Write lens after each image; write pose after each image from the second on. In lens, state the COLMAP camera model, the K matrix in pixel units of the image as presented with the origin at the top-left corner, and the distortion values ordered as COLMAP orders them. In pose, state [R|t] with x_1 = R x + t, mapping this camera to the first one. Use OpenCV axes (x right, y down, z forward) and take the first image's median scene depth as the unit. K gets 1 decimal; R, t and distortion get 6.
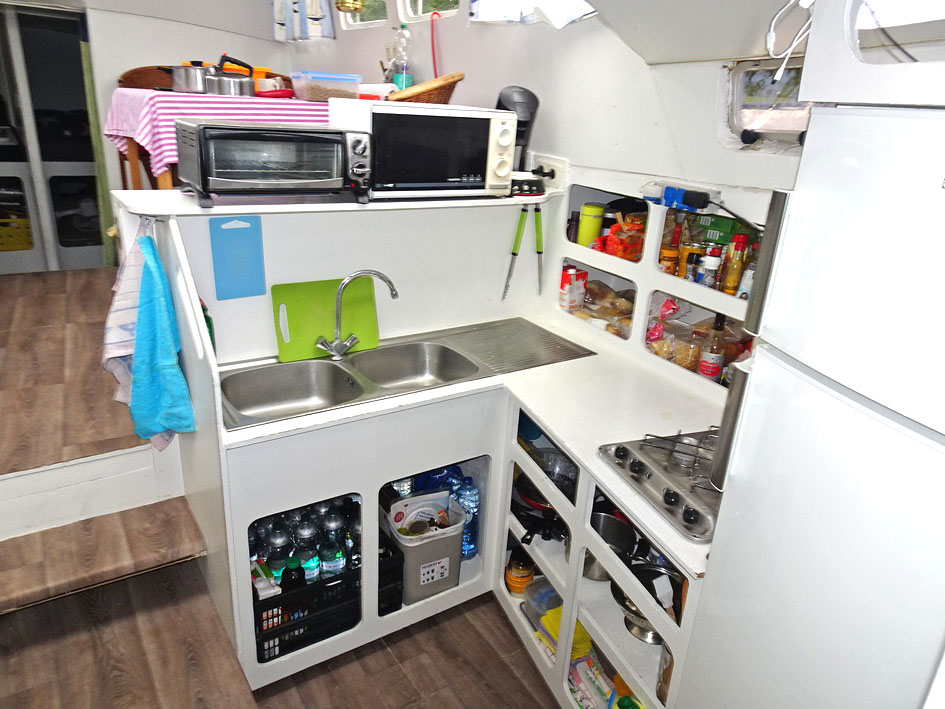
lens RADIAL K [[670.5, 0, 467.1], [0, 670.5, 360.5], [0, 0, 1]] dist [0.009603, -0.003032]
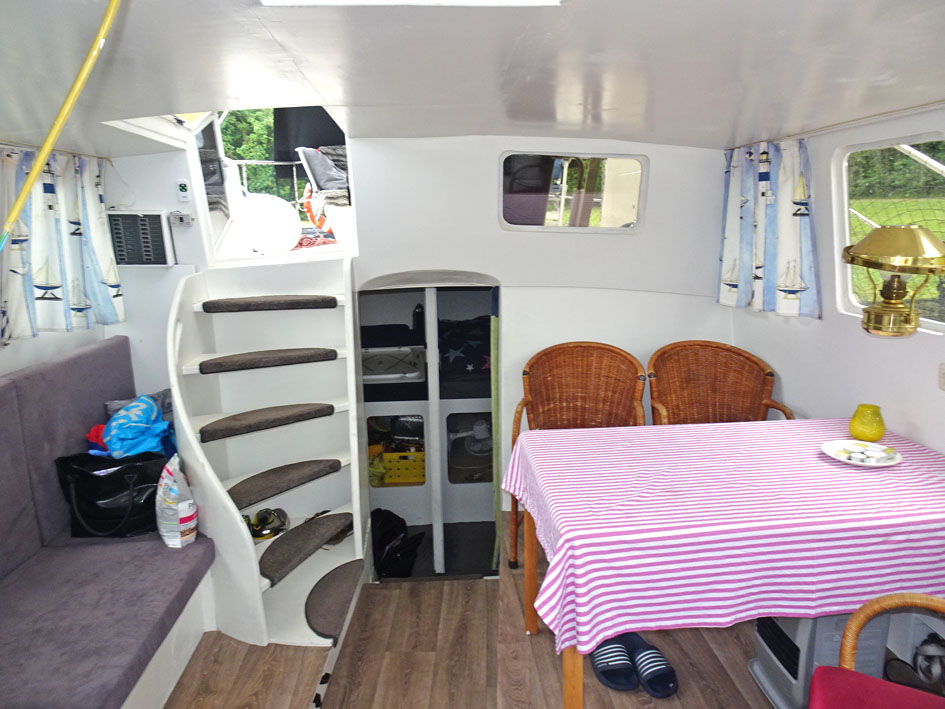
lens RADIAL K [[670.5, 0, 471.5], [0, 670.5, 356.2], [0, 0, 1]] dist [0.009603, -0.003032]
pose [[0.862975, 0.039858, -0.503673, -0.157226], [-0.116459, 0.985732, -0.121530, -0.318085], [0.491643, 0.163534, 0.855304, 0.257629]]
